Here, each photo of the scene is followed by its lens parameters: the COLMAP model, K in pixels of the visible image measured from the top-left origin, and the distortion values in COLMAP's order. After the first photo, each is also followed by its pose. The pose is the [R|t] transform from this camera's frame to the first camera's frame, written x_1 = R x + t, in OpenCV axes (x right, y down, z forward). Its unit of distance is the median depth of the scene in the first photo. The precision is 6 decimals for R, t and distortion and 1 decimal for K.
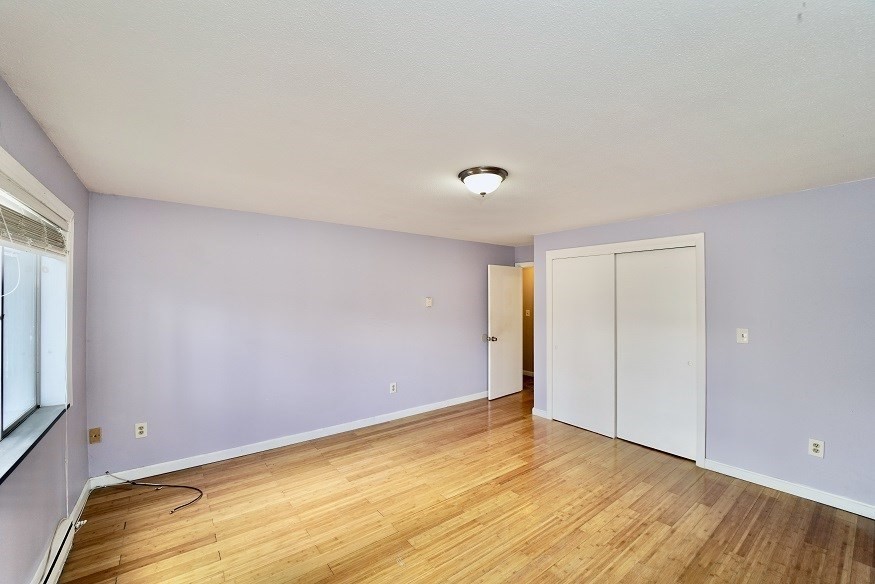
lens RADIAL K [[353.1, 0, 434.4], [0, 353.1, 298.9], [0, 0, 1]] dist [-0.018911, -0.000849]
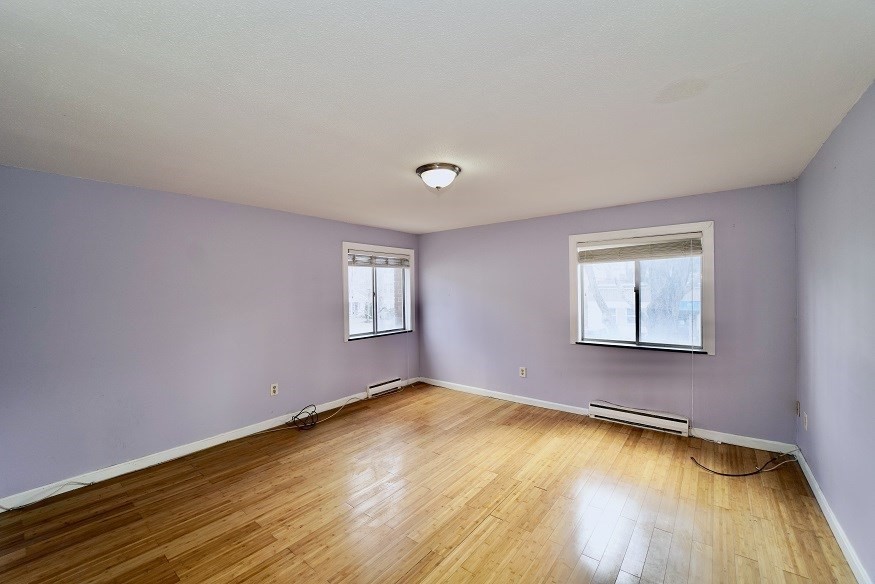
lens RADIAL K [[353.1, 0, 436.6], [0, 353.1, 288.9], [0, 0, 1]] dist [-0.018911, -0.000849]
pose [[-0.968888, 0.011705, -0.247222, 0.366943], [0.012023, 0.999928, 0.000220, 0.012438], [0.247206, -0.002759, -0.968959, 1.787751]]
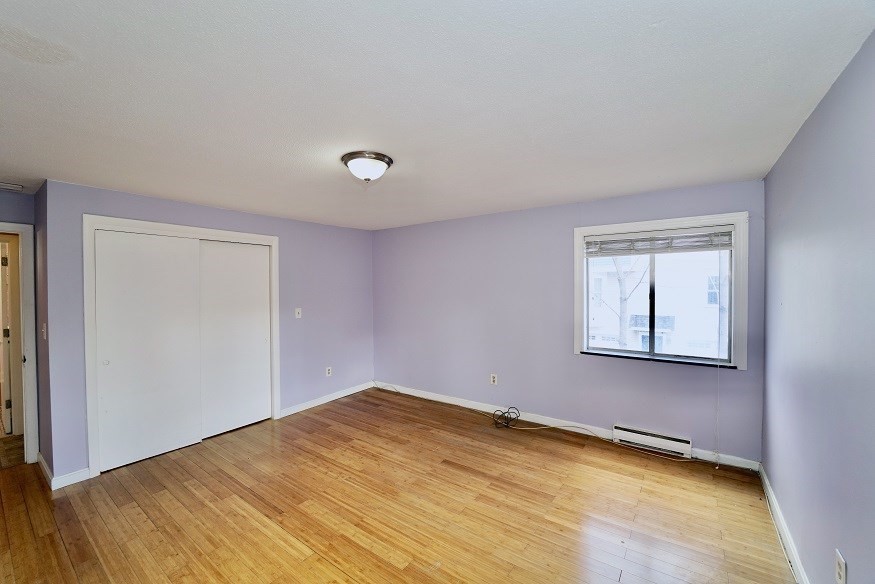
lens RADIAL K [[353.1, 0, 430.9], [0, 353.1, 289.7], [0, 0, 1]] dist [-0.018911, -0.000849]
pose [[-0.285503, -0.007571, 0.958348, -0.746738], [0.010679, 0.999882, 0.011081, -0.003927], [-0.958318, 0.013397, -0.285388, 0.957335]]
